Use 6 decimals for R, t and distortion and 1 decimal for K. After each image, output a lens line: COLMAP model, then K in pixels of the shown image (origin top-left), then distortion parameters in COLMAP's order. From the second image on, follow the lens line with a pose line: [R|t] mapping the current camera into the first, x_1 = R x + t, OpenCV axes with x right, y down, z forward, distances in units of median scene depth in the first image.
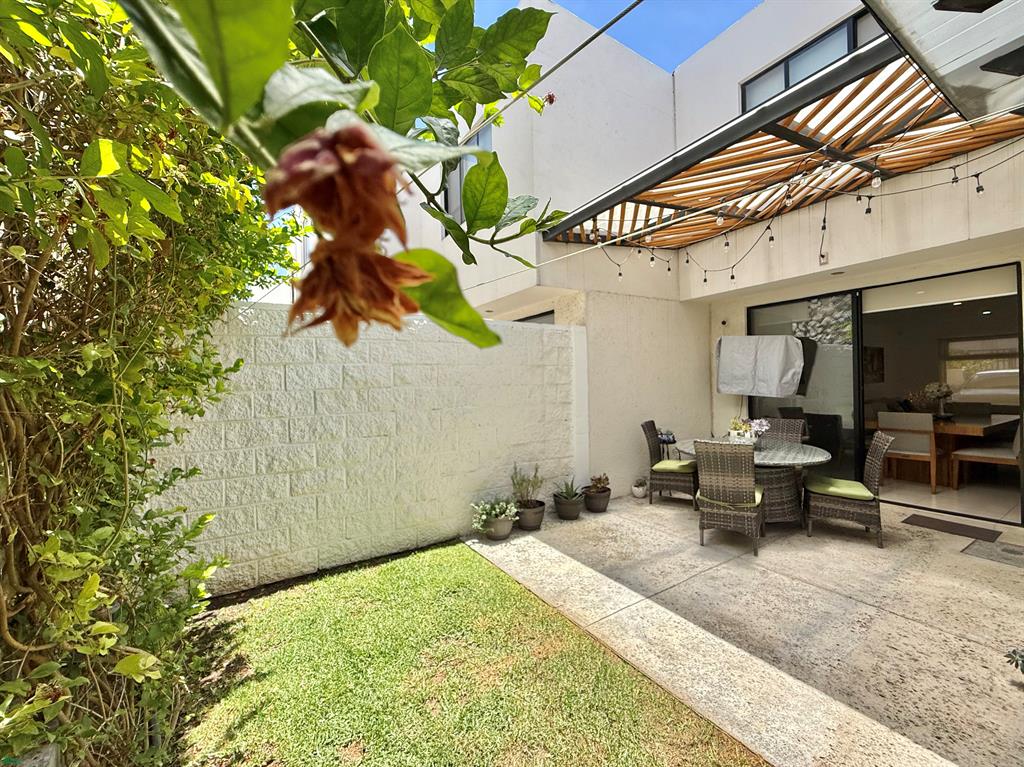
lens RADIAL K [[406.3, 0, 511.3], [0, 406.3, 383.6], [0, 0, 1]] dist [0.000473, -0.000210]
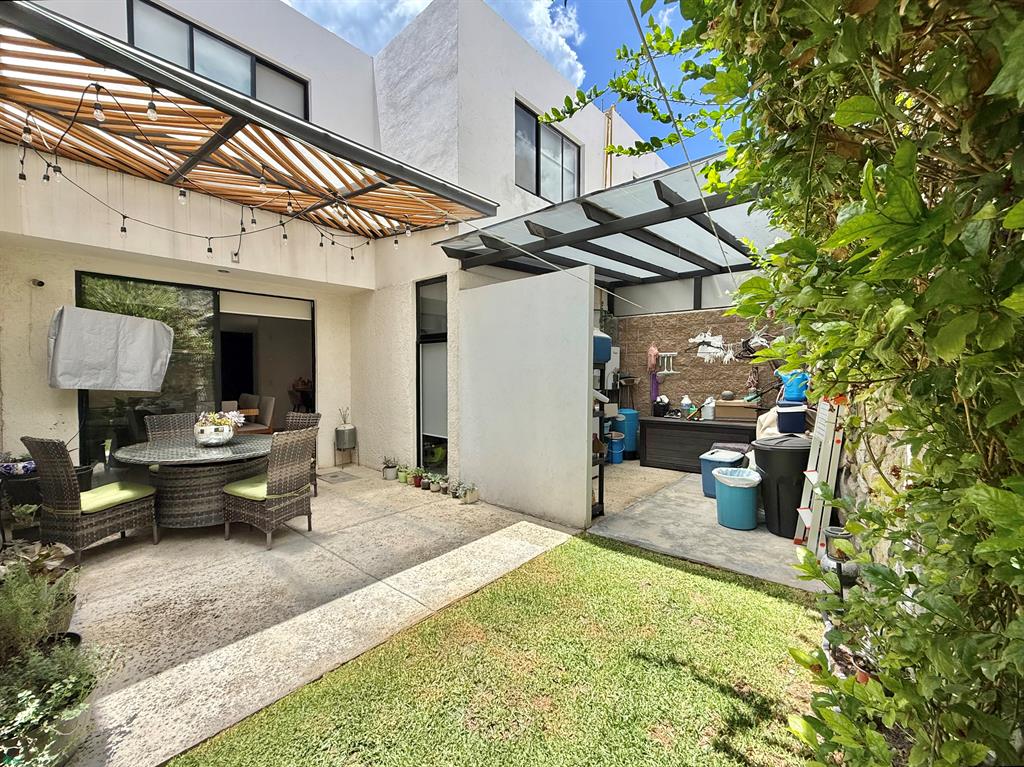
lens RADIAL K [[420.3, 0, 505.2], [0, 420.3, 381.9], [0, 0, 1]] dist [0.000160, 0.000047]
pose [[-0.282630, -0.000426, 0.959229, -0.629597], [0.008037, 0.999964, 0.002812, 0.028670], [-0.959195, 0.008504, -0.282616, 0.828329]]
